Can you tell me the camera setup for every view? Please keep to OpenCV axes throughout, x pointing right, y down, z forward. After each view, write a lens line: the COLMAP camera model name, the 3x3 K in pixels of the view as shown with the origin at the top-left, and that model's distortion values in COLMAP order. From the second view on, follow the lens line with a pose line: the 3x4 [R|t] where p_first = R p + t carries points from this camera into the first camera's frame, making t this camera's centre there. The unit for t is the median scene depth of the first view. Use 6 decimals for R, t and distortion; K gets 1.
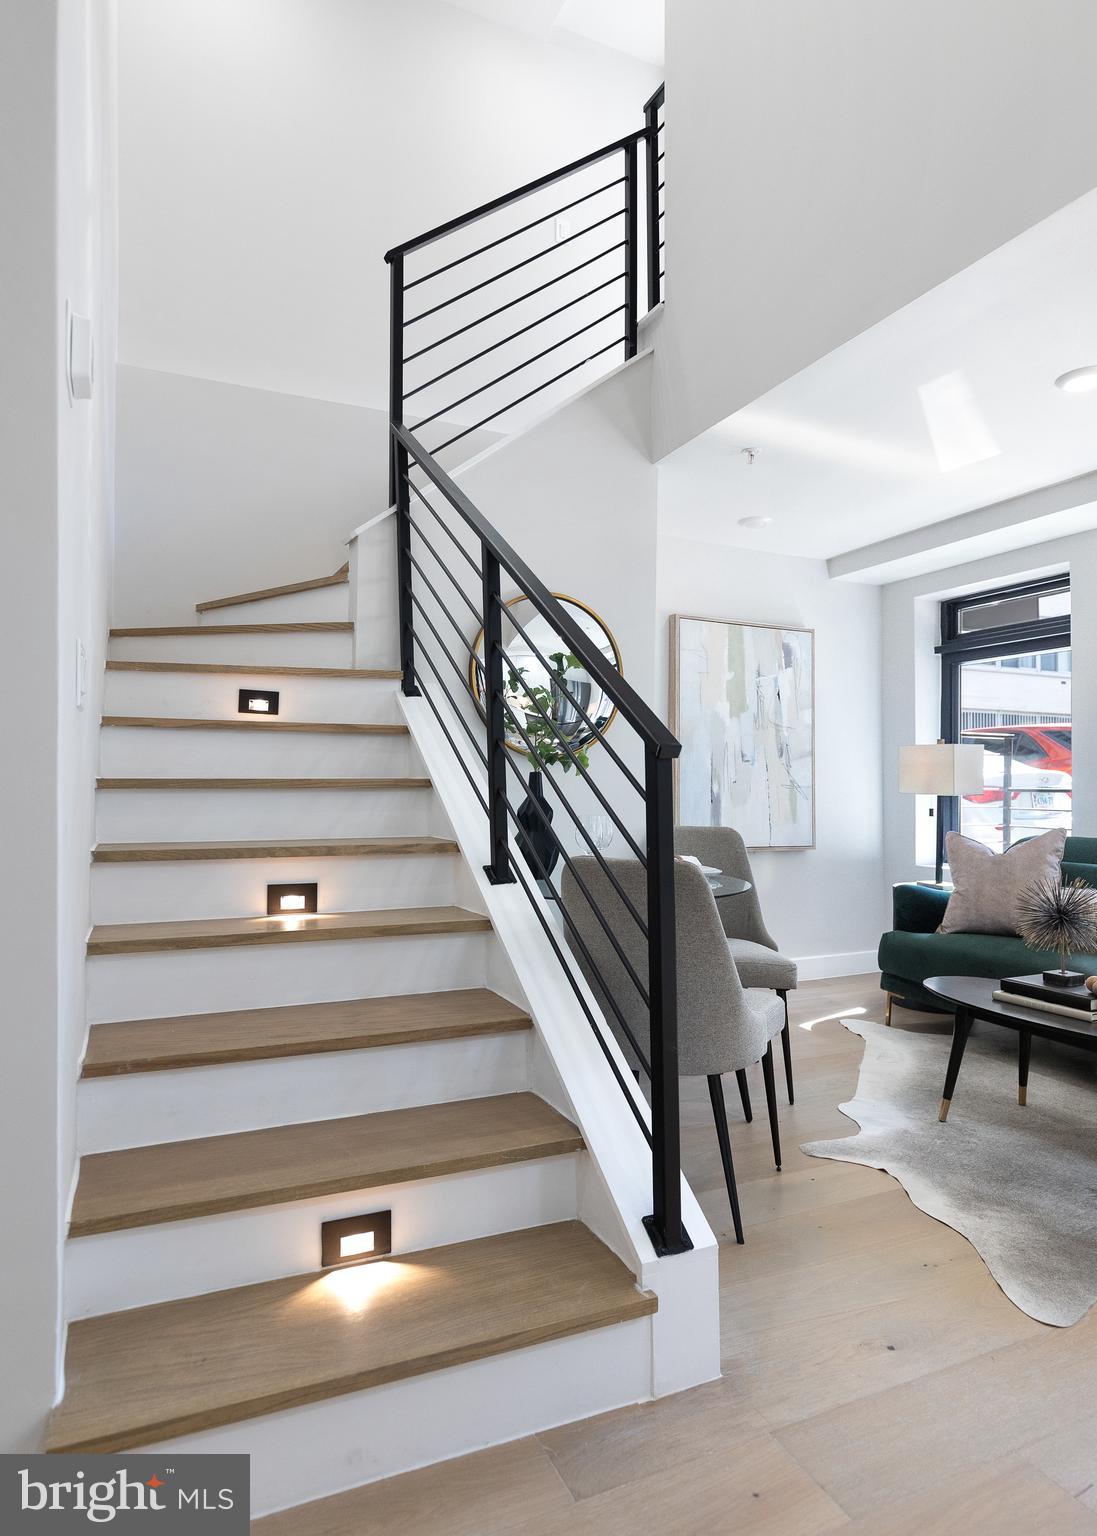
lens RADIAL K [[888.3, 0, 546.2], [0, 888.3, 773.0], [0, 0, 1]] dist [-0.013098, 0.000281]
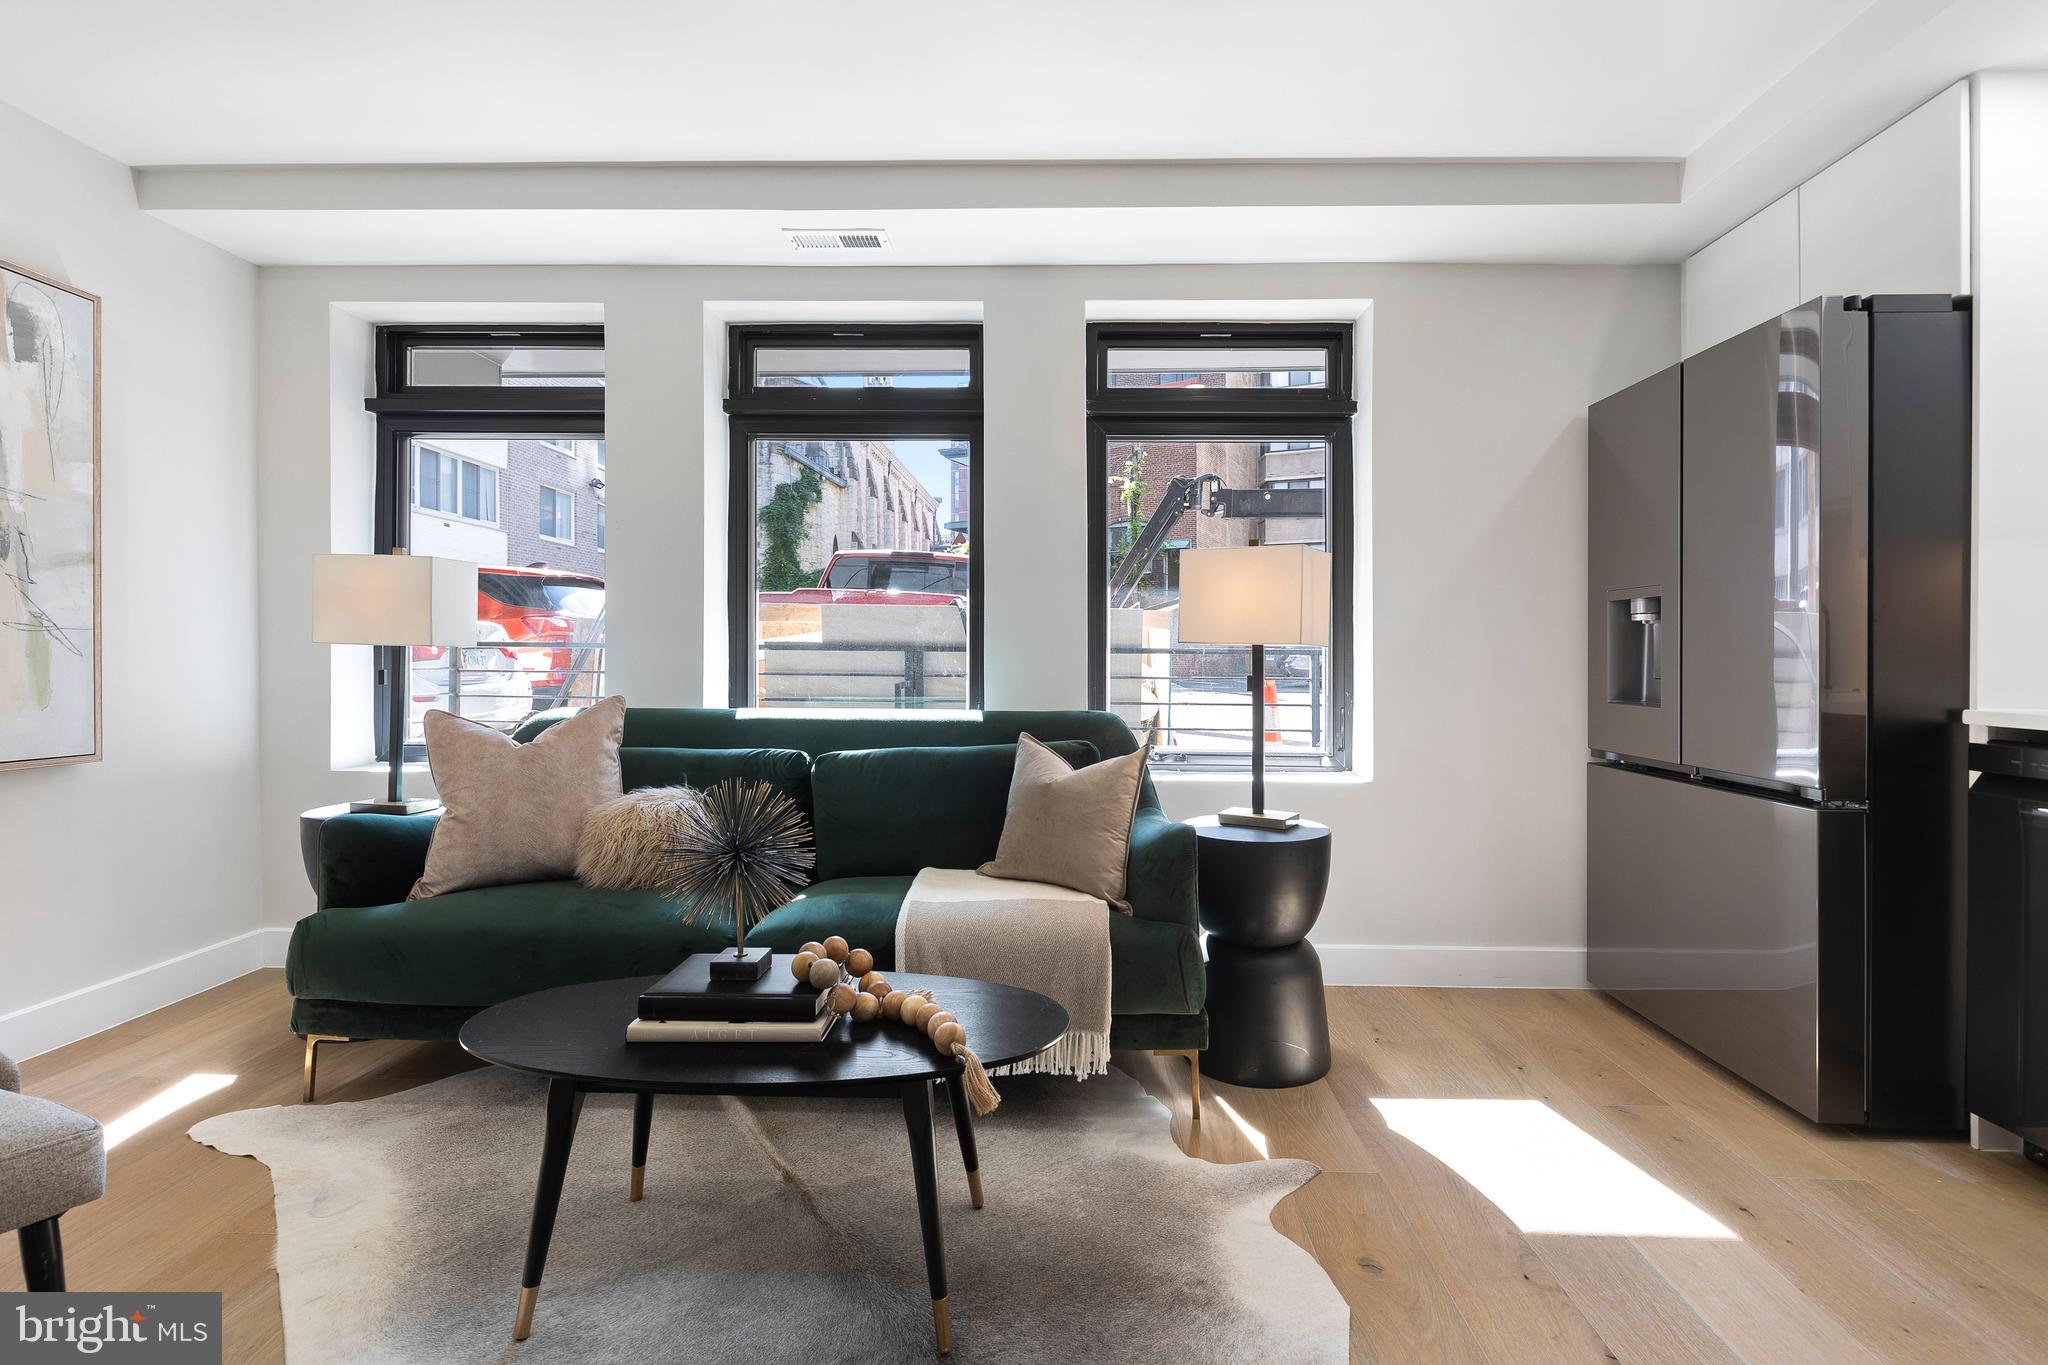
lens RADIAL K [[972.9, 0, 1041.4], [0, 972.9, 655.1], [0, 0, 1]] dist [-0.004490, 0.000166]
pose [[0.457620, -0.003345, 0.889142, 0.073670], [-0.016677, 0.999785, 0.012345, 0.015033], [-0.888992, -0.020477, 0.457465, 0.321929]]
